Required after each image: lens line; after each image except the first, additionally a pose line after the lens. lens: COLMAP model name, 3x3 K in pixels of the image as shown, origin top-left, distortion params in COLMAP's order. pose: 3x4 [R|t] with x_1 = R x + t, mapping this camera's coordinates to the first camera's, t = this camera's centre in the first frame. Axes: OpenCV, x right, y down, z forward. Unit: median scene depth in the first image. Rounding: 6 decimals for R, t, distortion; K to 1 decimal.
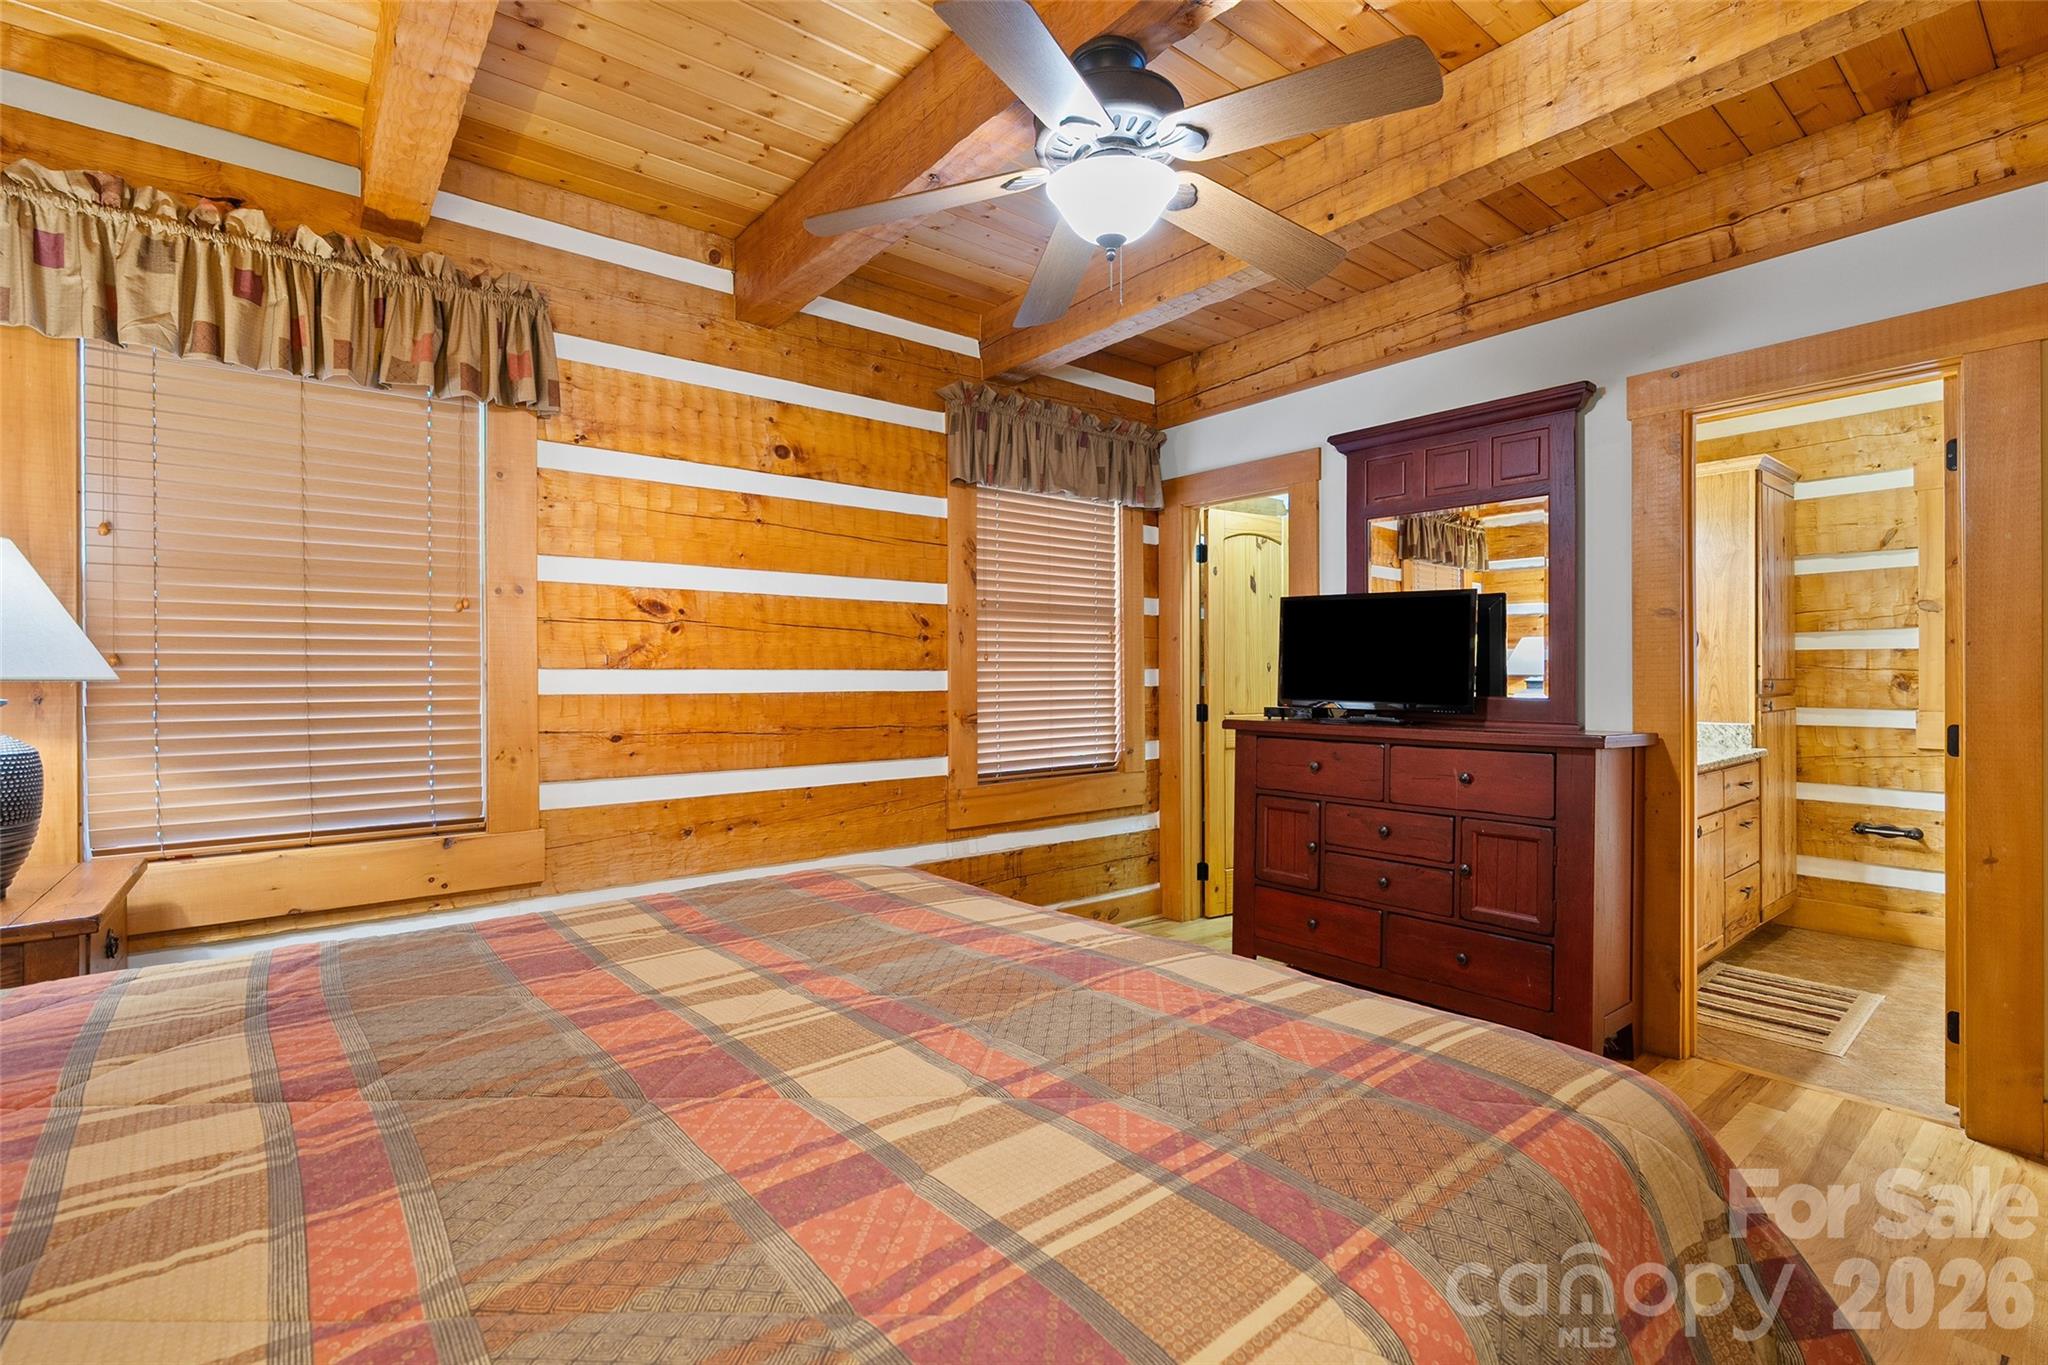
lens RADIAL K [[915.2, 0, 1017.4], [0, 915.2, 671.9], [0, 0, 1]] dist [-0.003453, 0.000663]
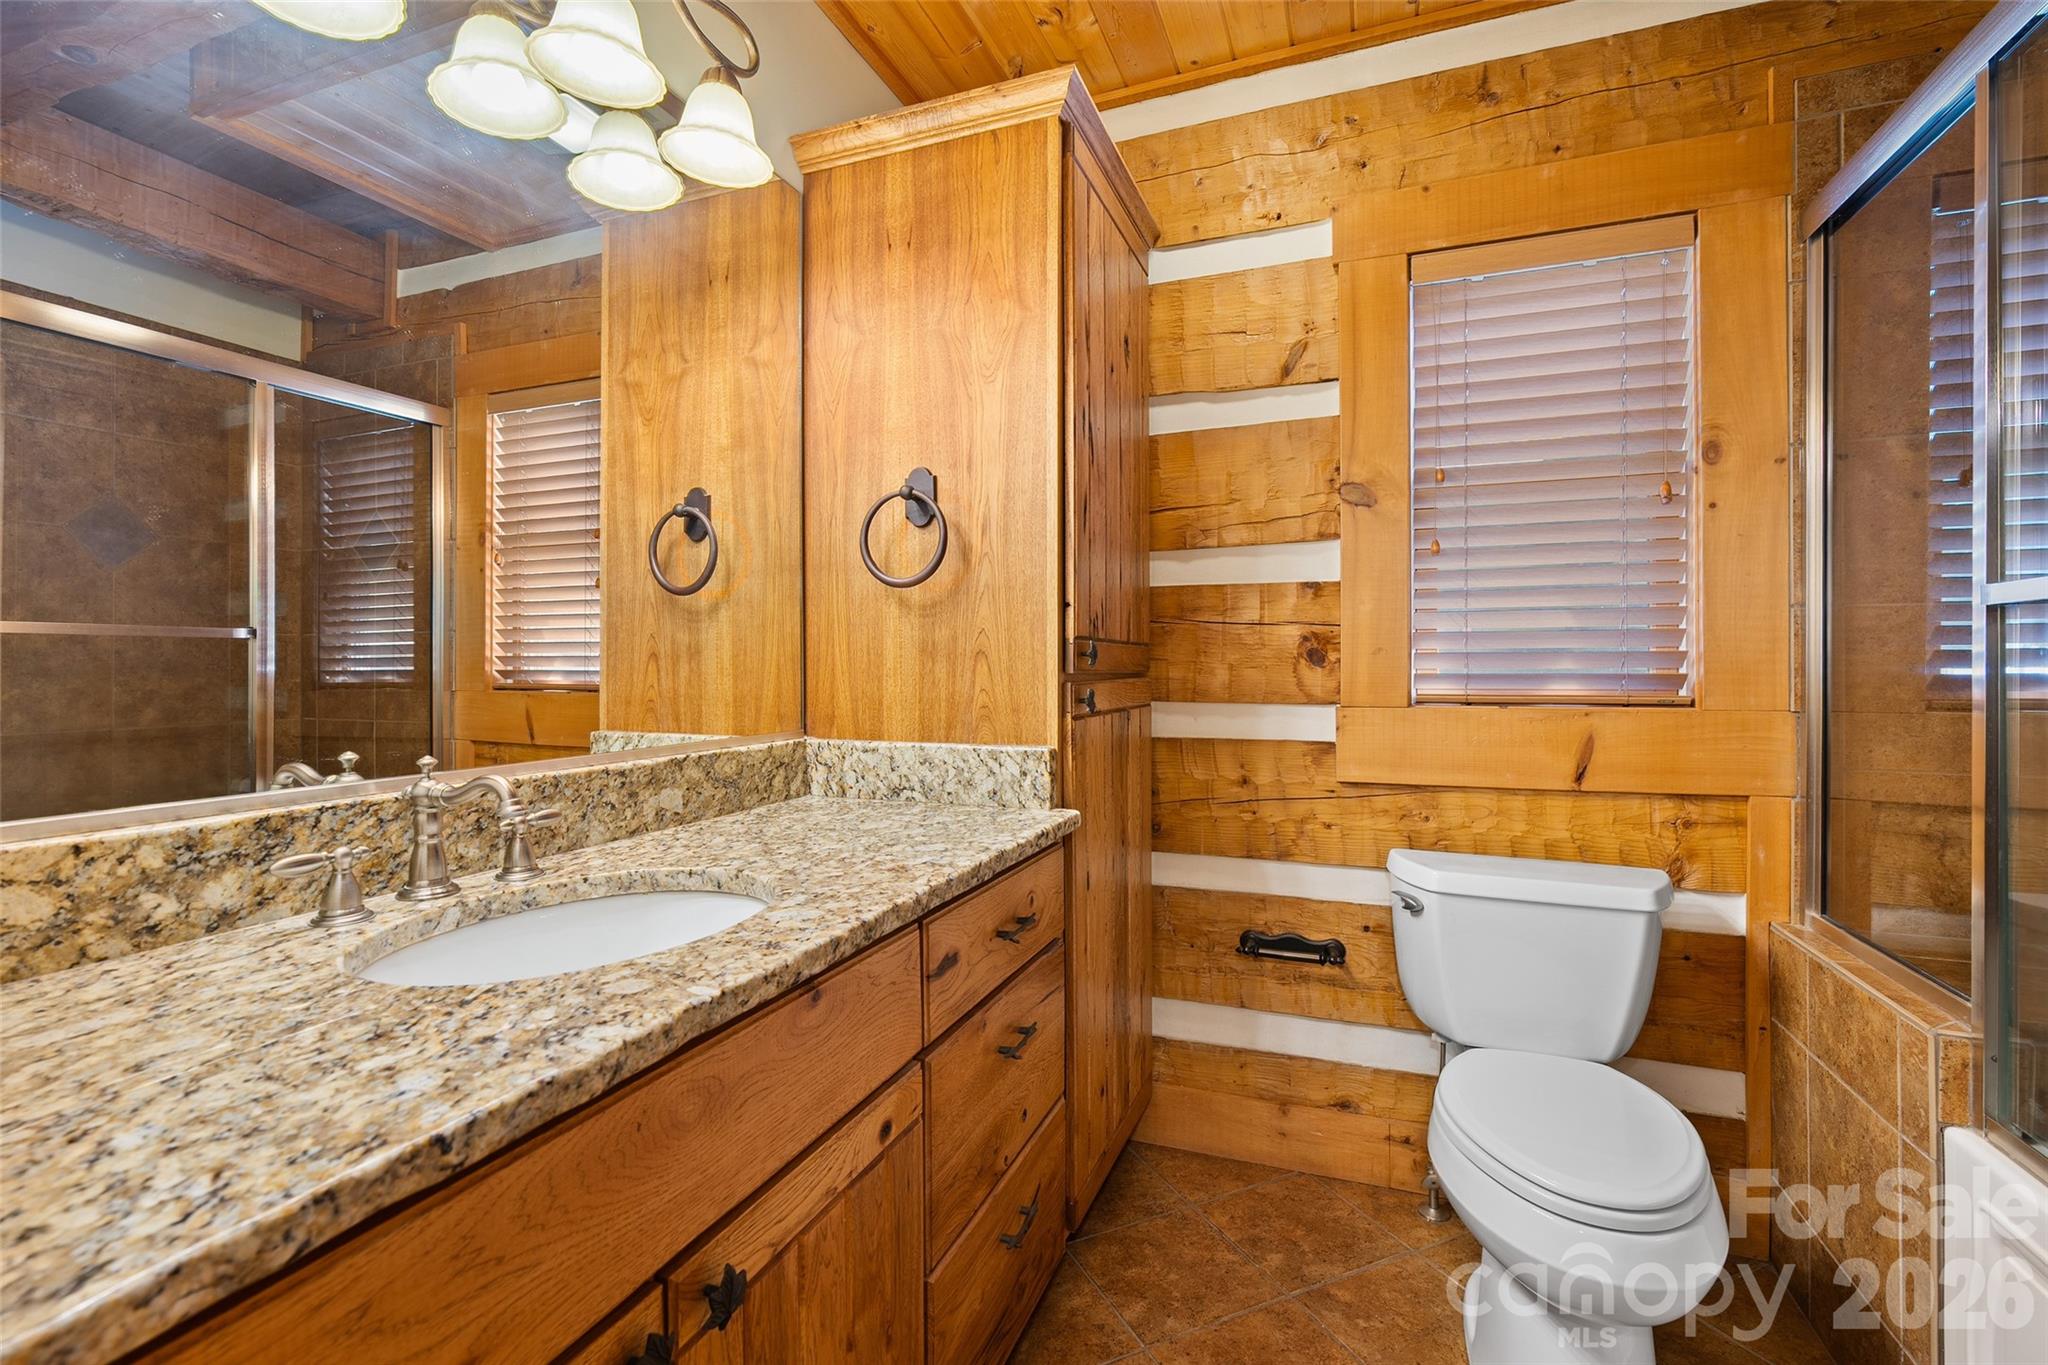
lens RADIAL K [[915.2, 0, 1017.4], [0, 915.2, 671.9], [0, 0, 1]] dist [-0.003453, 0.000663]
pose [[0.868520, -0.003906, 0.495639, 0.573461], [0.001531, 0.999985, 0.005199, 0.020636], [-0.495652, -0.003756, 0.868513, 0.638353]]
